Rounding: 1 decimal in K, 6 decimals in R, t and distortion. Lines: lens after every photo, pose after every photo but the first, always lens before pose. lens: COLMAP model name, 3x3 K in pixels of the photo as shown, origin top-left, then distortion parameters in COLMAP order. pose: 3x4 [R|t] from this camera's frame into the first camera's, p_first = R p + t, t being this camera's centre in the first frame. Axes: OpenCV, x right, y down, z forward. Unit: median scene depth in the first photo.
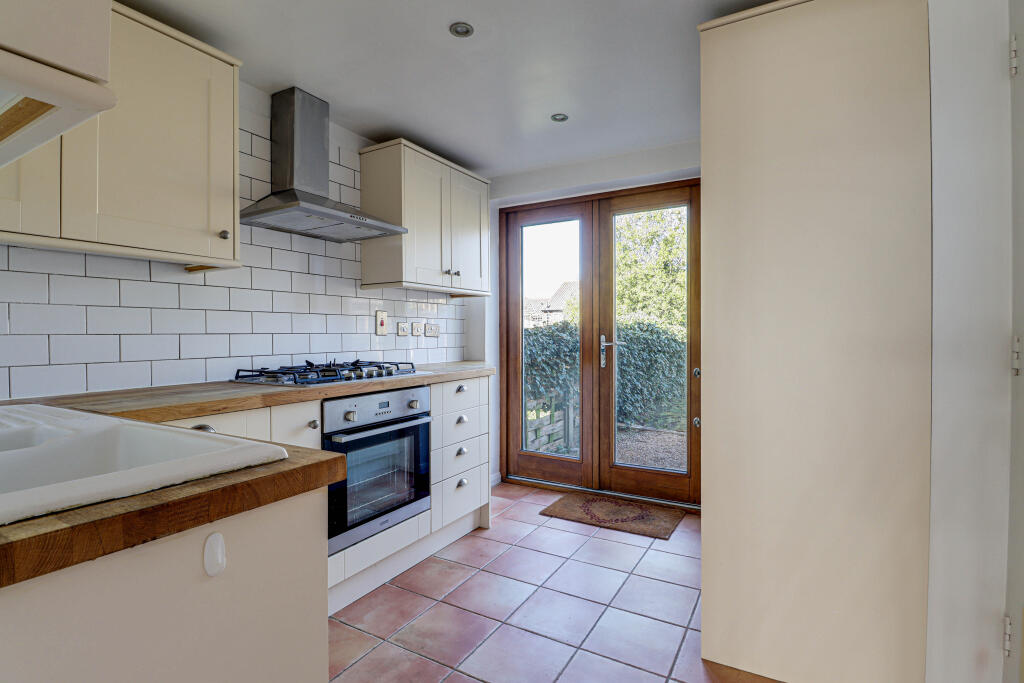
lens RADIAL K [[488.3, 0, 505.7], [0, 488.3, 338.4], [0, 0, 1]] dist [-0.008490, -0.008546]
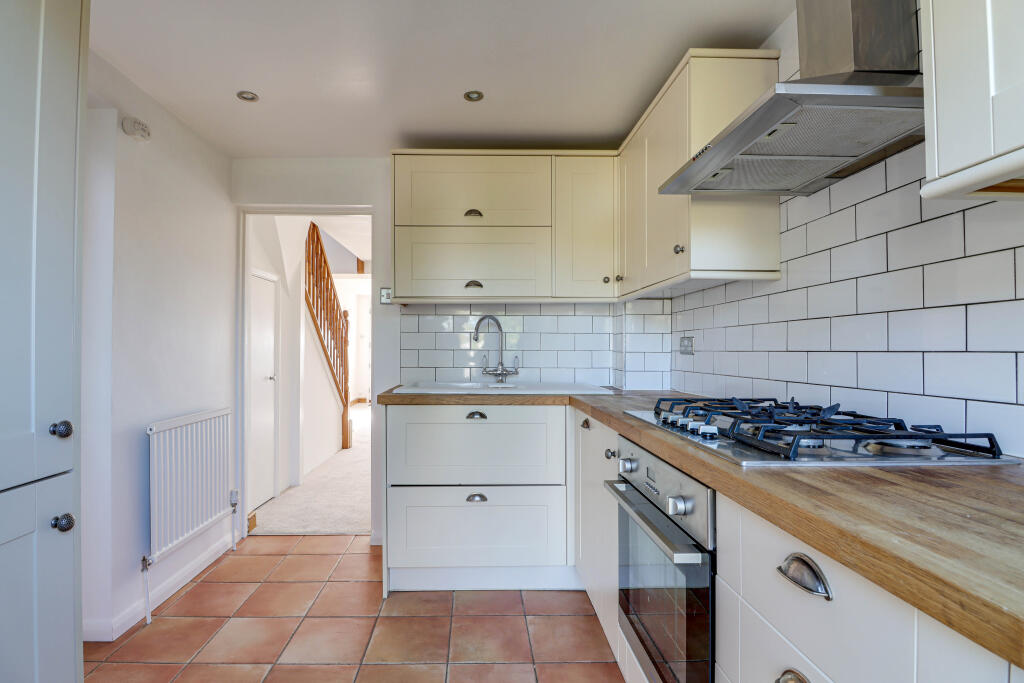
lens RADIAL K [[488.3, 0, 506.1], [0, 488.3, 346.2], [0, 0, 1]] dist [-0.008490, -0.008546]
pose [[-0.833649, -0.005020, -0.552271, 0.149138], [-0.006448, 0.999979, 0.000644, -0.010403], [0.552256, 0.004098, -0.833664, 0.970130]]
